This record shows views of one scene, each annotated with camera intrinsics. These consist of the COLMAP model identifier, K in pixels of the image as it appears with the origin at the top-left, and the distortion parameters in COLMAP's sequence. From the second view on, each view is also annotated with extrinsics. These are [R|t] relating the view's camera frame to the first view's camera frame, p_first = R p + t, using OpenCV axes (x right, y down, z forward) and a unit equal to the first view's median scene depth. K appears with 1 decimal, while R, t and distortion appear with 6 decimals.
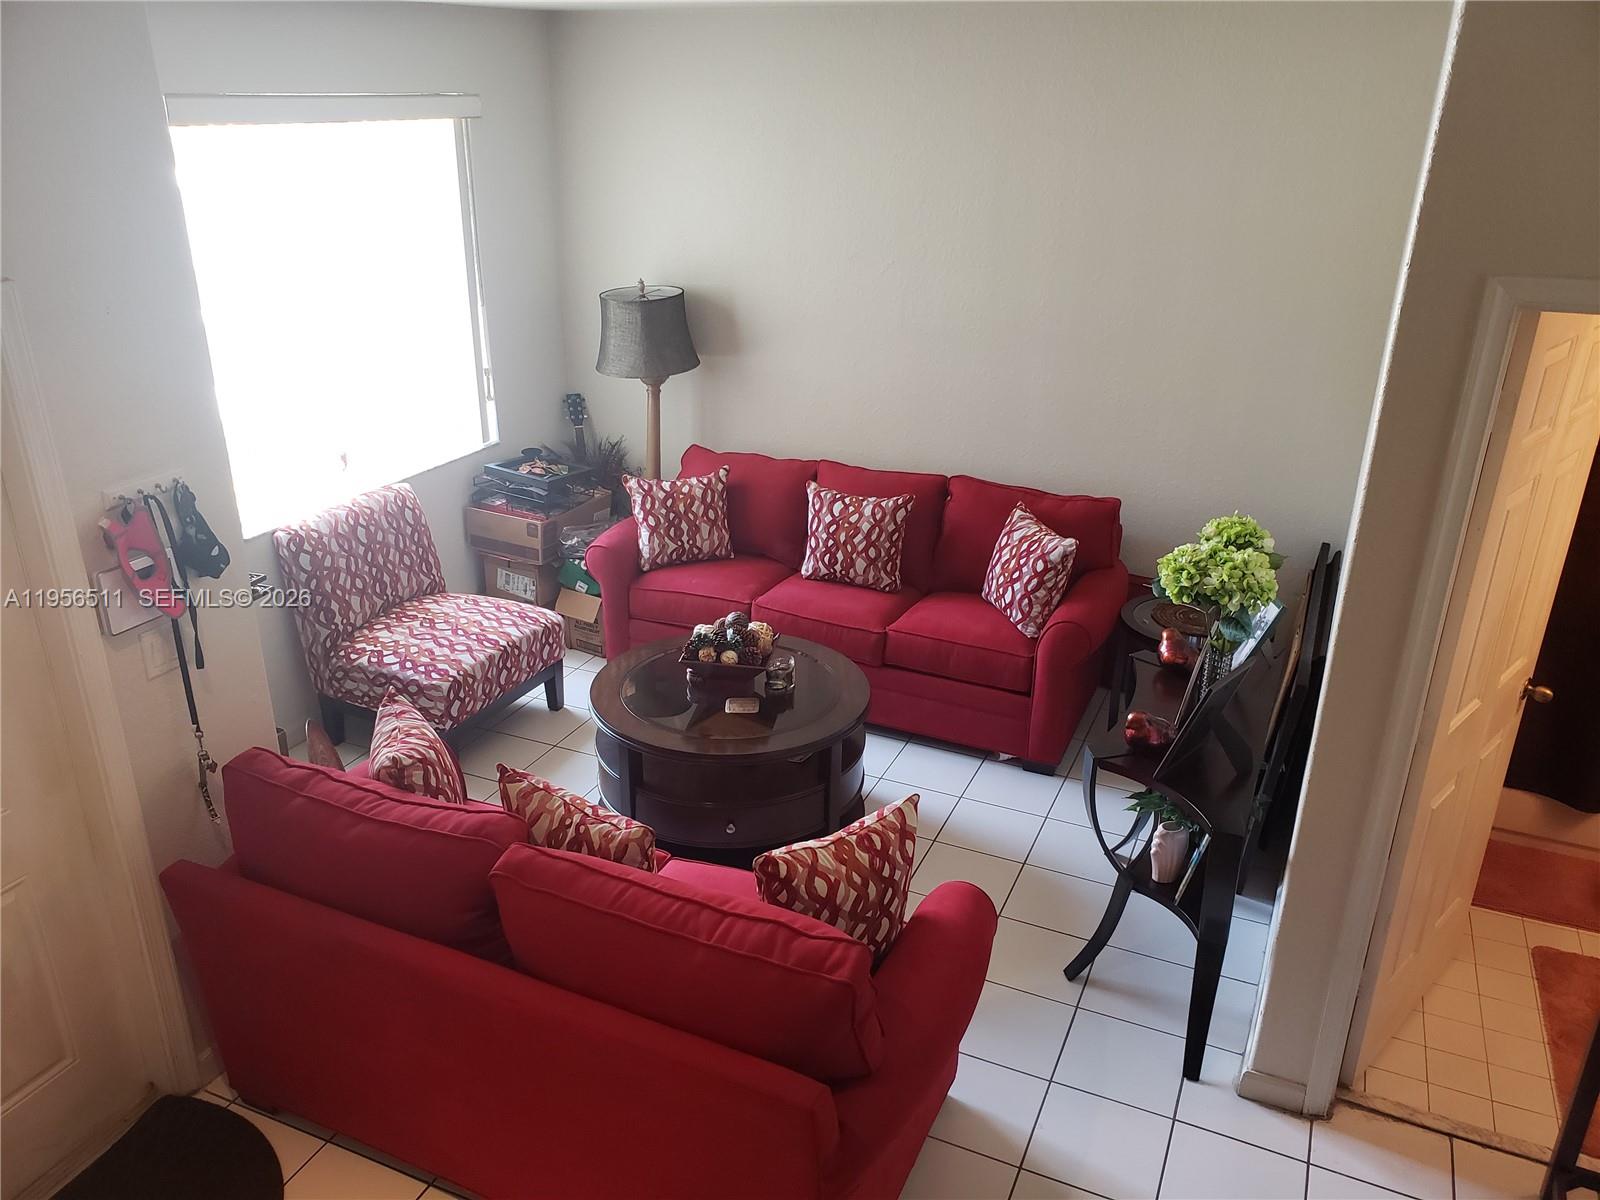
lens RADIAL K [[1259.2, 0, 782.0], [0, 1259.2, 606.6], [0, 0, 1]] dist [0.147834, -0.271247]
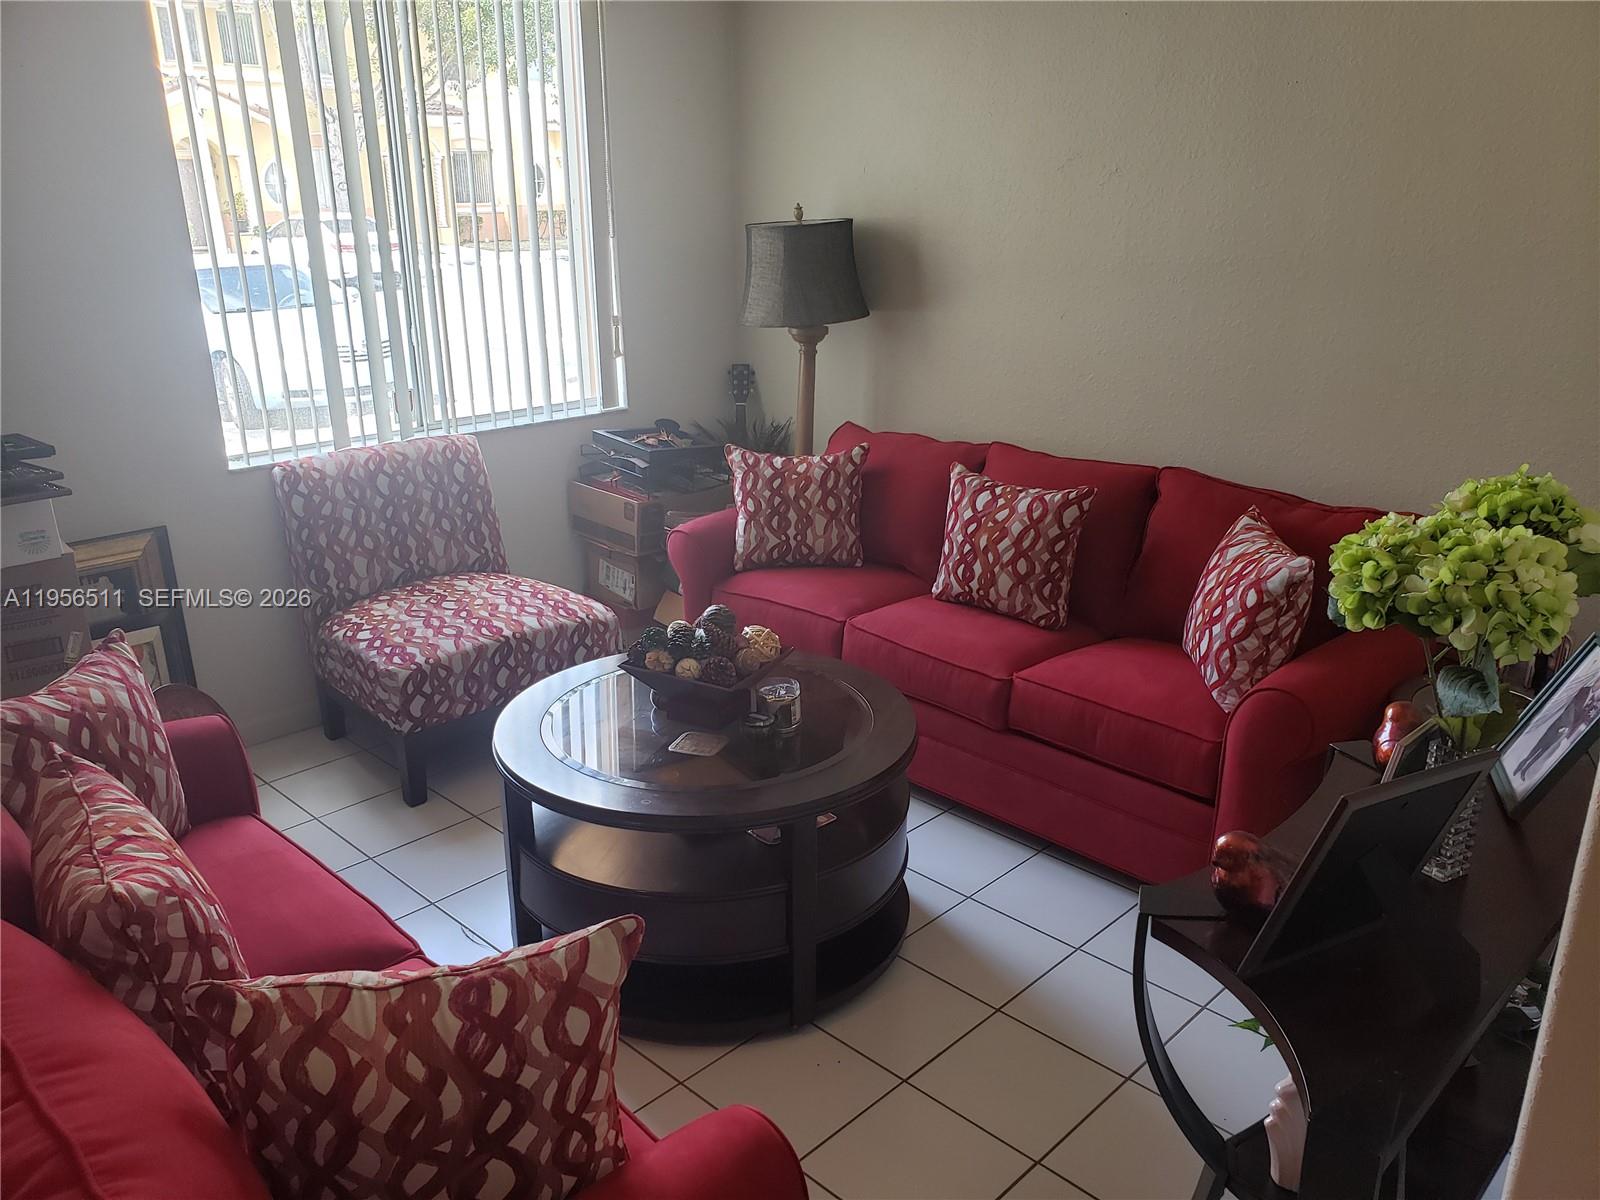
lens RADIAL K [[1259.2, 0, 782.0], [0, 1259.2, 606.6], [0, 0, 1]] dist [0.147834, -0.271247]
pose [[0.938879, 0.100341, -0.329299, 0.178017], [-0.121547, 0.991592, -0.044398, 0.025272], [0.322076, 0.081709, 0.943181, 0.309678]]
